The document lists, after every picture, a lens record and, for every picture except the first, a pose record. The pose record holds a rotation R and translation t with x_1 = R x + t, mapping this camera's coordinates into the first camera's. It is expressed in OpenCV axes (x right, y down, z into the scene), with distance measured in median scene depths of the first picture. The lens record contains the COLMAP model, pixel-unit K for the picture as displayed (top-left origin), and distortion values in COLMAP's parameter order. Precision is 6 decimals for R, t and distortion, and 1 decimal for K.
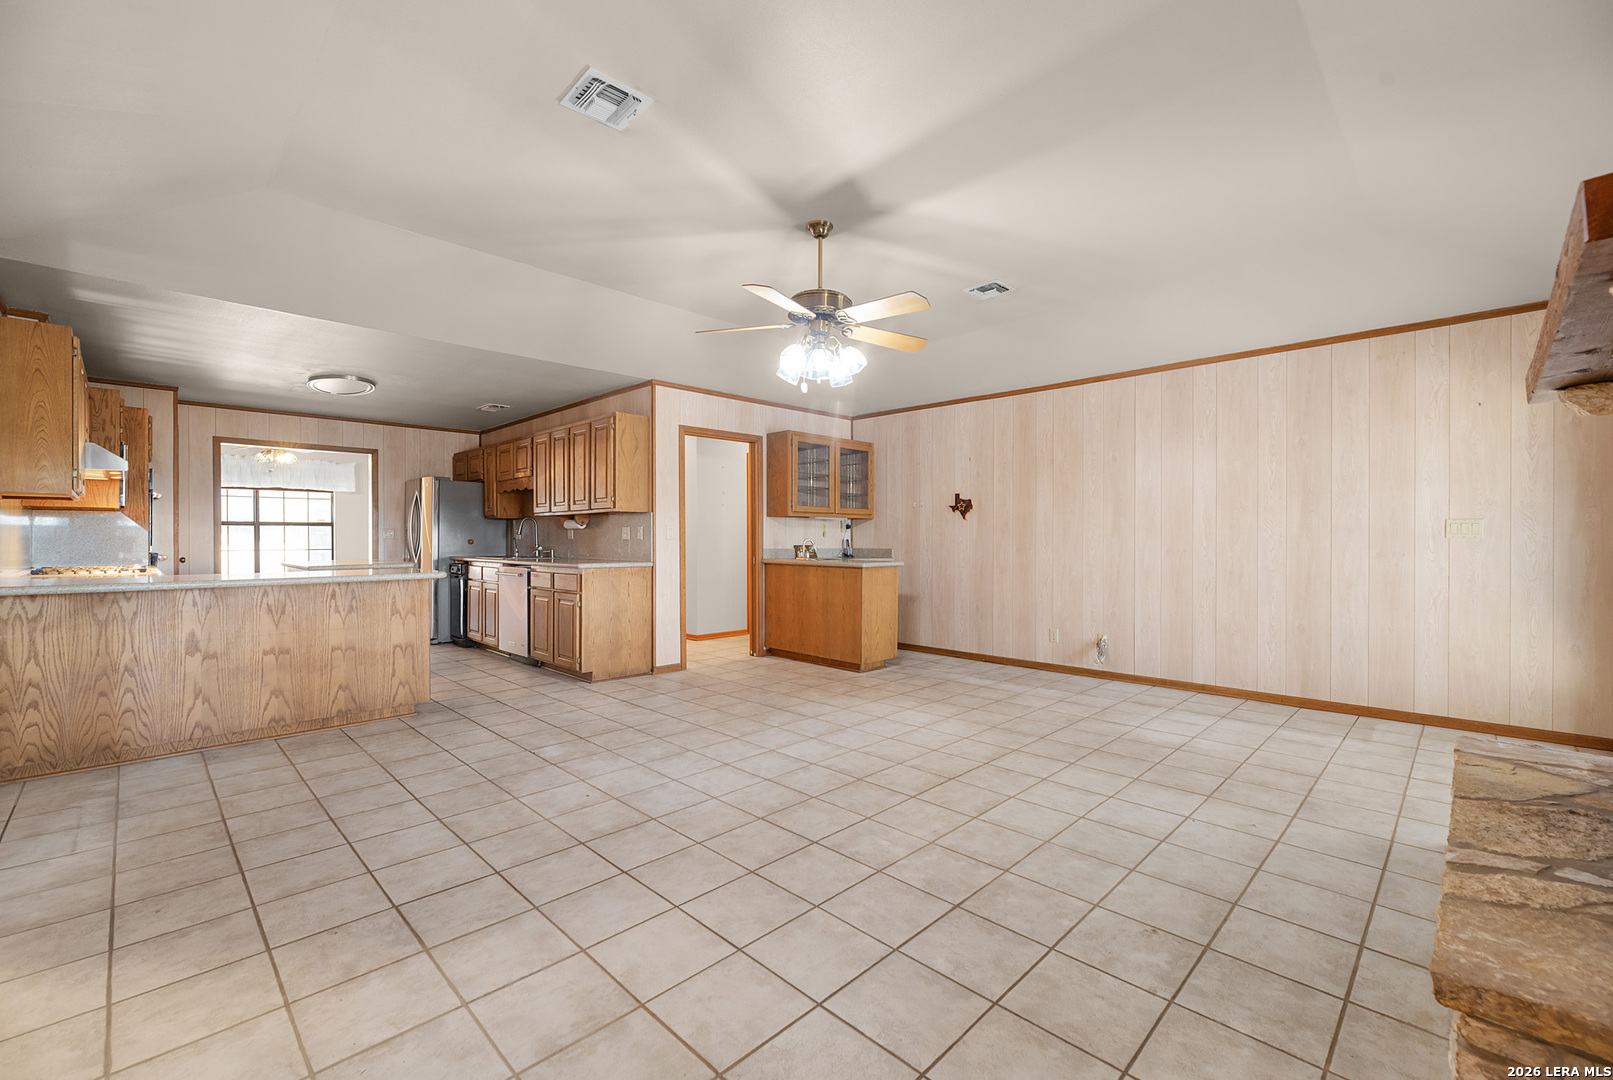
lens RADIAL K [[658.1, 0, 738.7], [0, 658.1, 543.6], [0, 0, 1]] dist [0.006632, 0.001167]
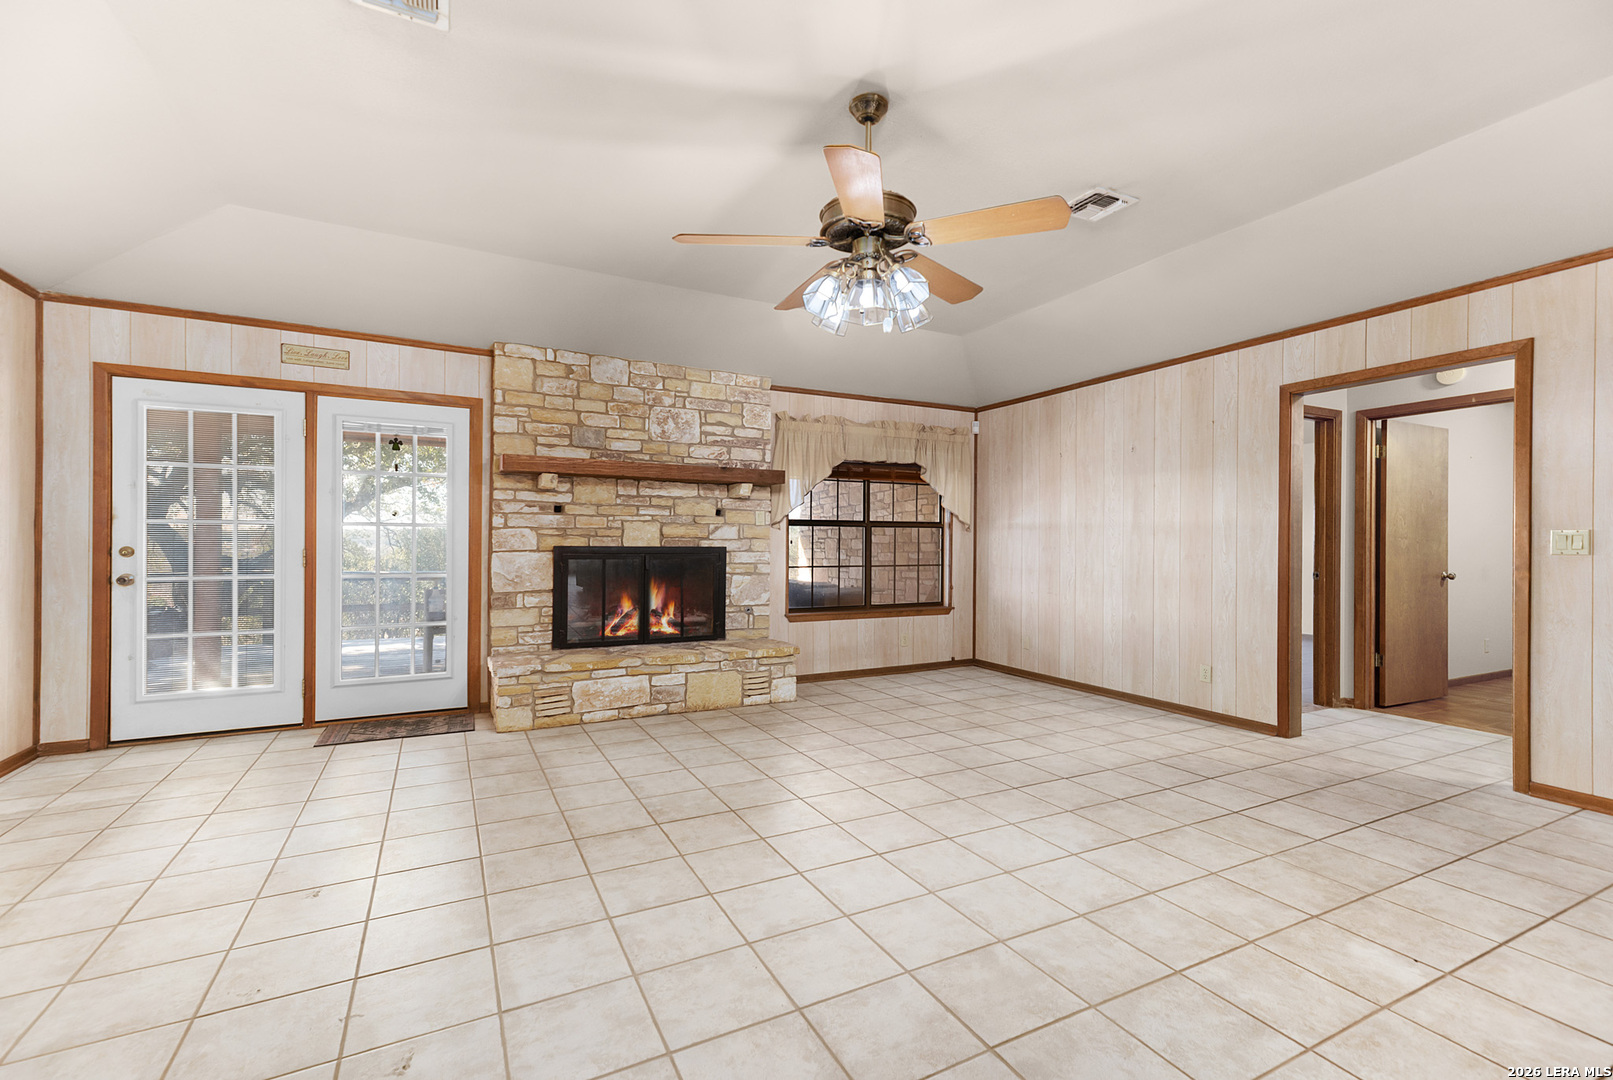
lens RADIAL K [[658.1, 0, 731.7], [0, 658.1, 541.9], [0, 0, 1]] dist [0.006632, 0.001167]
pose [[-0.945146, -0.002688, 0.326638, 0.027156], [-0.000633, 0.999979, 0.006397, -0.014695], [-0.326649, 0.005839, -0.945128, 1.602433]]
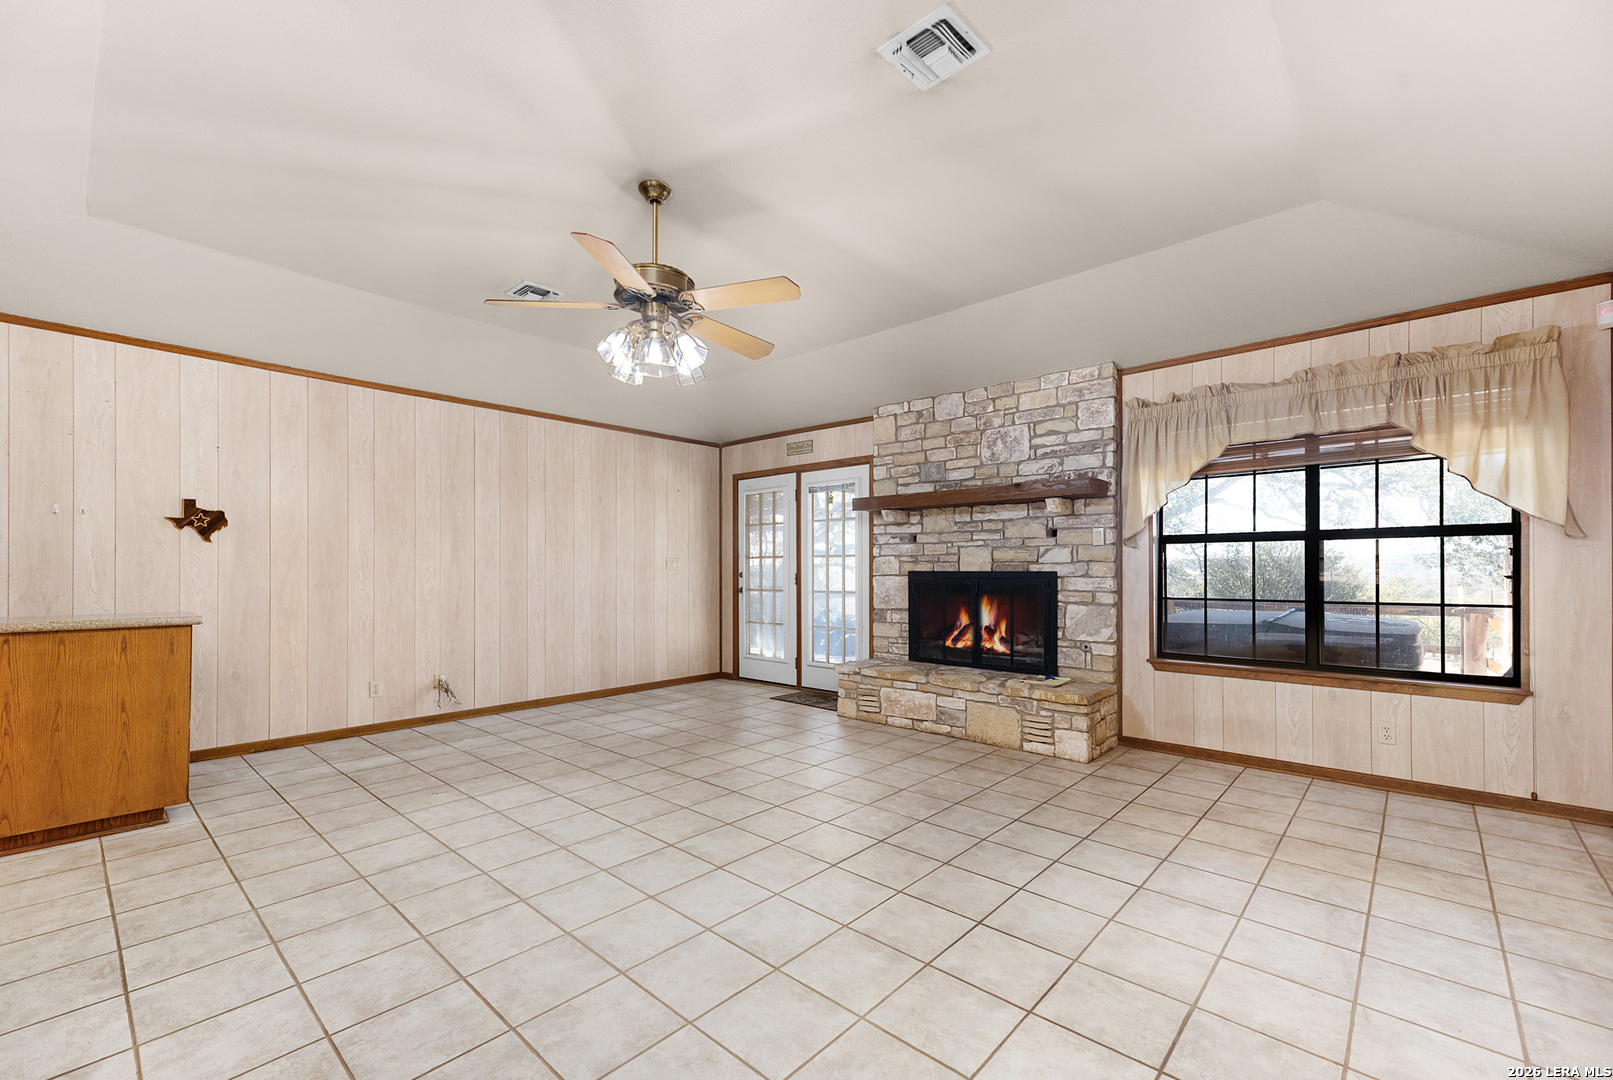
lens RADIAL K [[658.1, 0, 878.9], [0, 658.1, 564.8], [0, 0, 1]] dist [0.006632, 0.001167]
pose [[-0.132152, 0.007116, 0.991204, -0.674237], [0.012115, 0.999911, -0.005563, -0.004916], [-0.991155, 0.011273, -0.132226, 0.781124]]
